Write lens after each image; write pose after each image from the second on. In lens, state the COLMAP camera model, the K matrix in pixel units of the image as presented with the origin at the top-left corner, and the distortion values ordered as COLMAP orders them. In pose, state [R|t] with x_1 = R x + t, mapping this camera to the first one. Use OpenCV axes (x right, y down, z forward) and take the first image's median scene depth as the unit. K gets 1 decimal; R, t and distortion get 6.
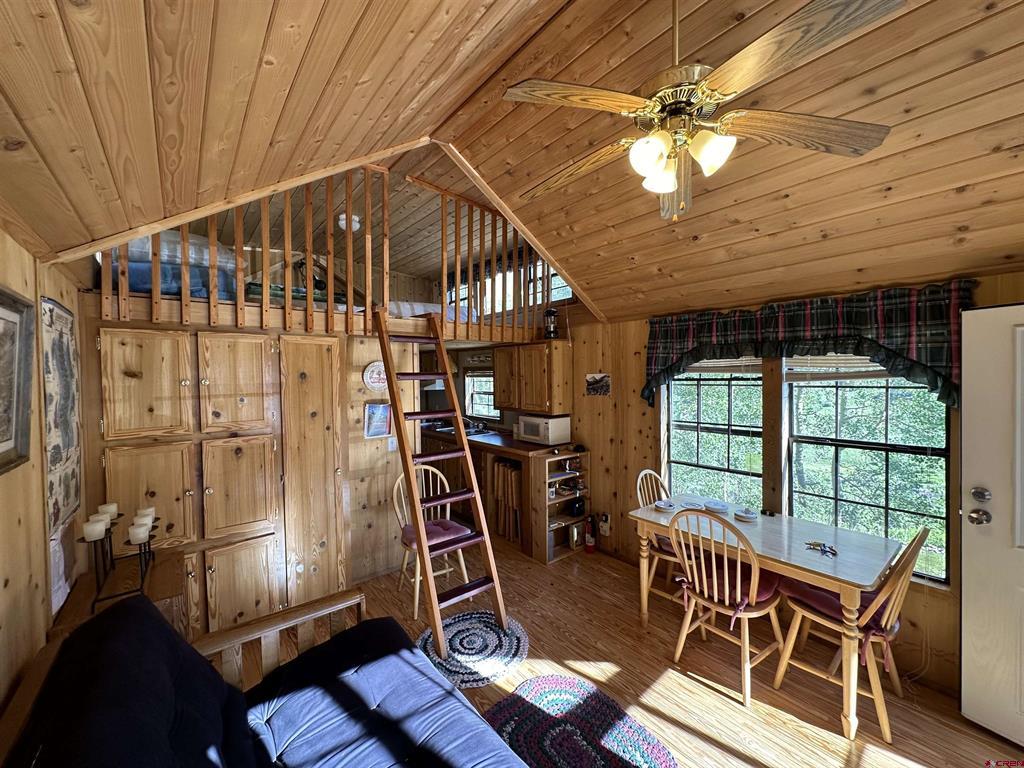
lens RADIAL K [[409.4, 0, 511.9], [0, 409.4, 383.3], [0, 0, 1]] dist [-0.003956, 0.000699]
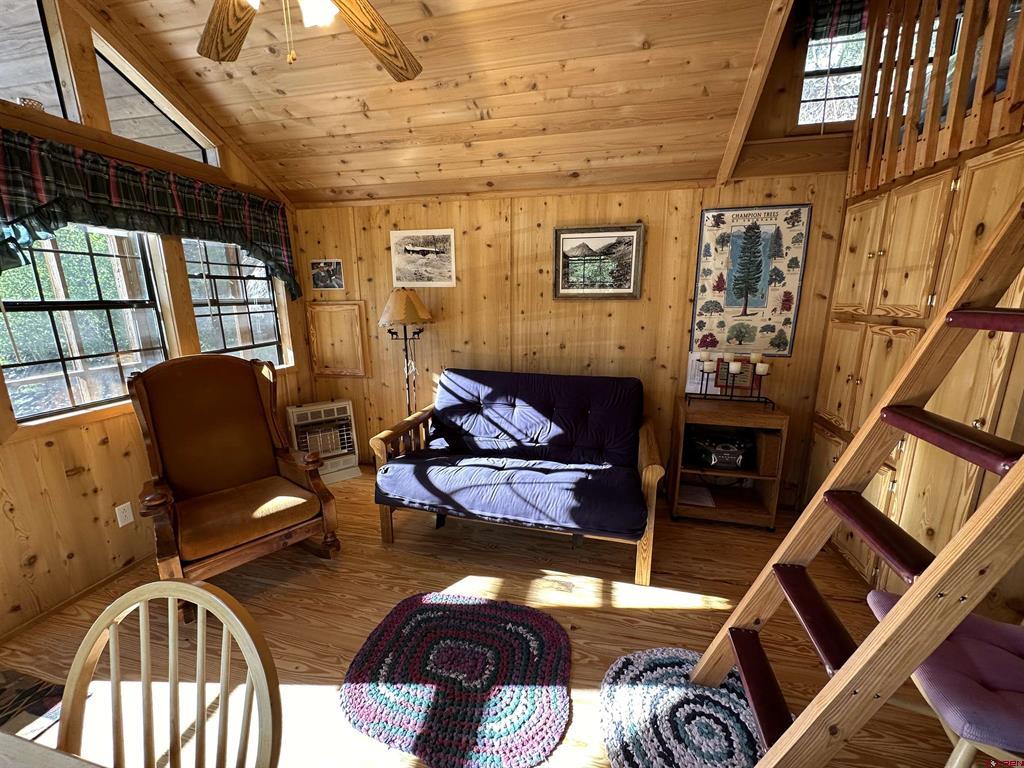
lens RADIAL K [[409.4, 0, 512.6], [0, 409.4, 385.0], [0, 0, 1]] dist [-0.003956, 0.000699]
pose [[-0.792725, 0.148595, -0.591191, 0.425610], [0.004176, 0.971135, 0.238493, 0.063587], [0.609565, 0.186590, -0.770463, 1.391191]]
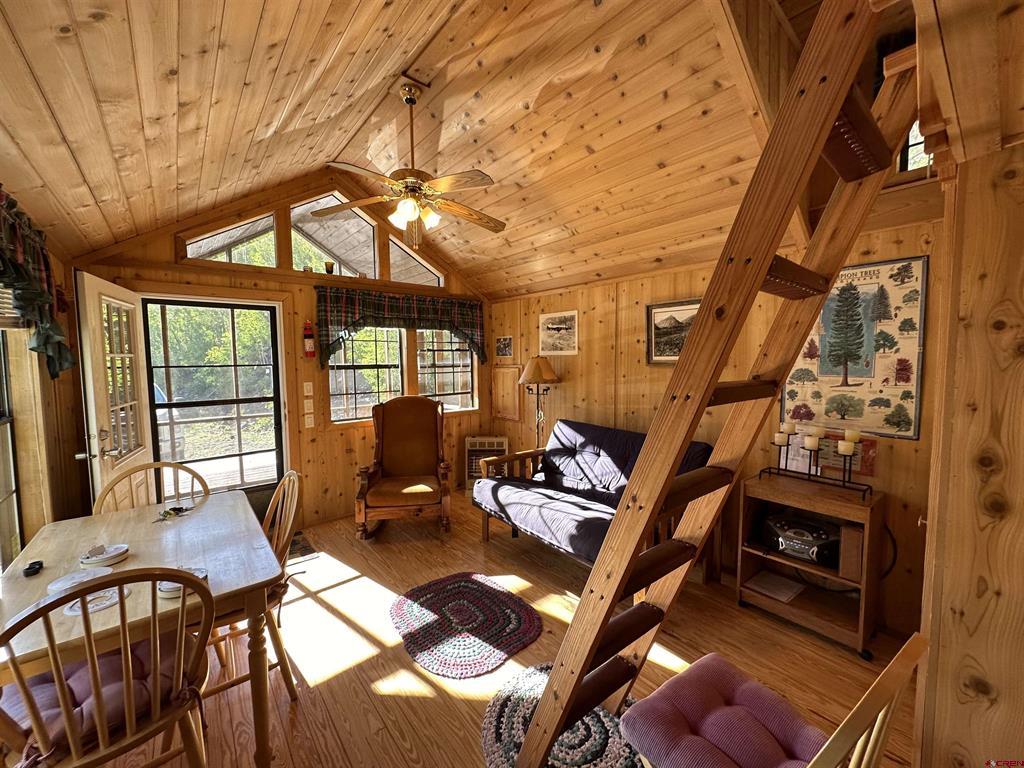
lens RADIAL K [[409.4, 0, 510.9], [0, 409.4, 385.3], [0, 0, 1]] dist [-0.003956, 0.000699]
pose [[-0.999749, 0.021796, -0.005143, -0.014754], [0.021288, 0.996253, 0.083822, 0.047266], [0.006951, 0.083692, -0.996467, 1.888067]]
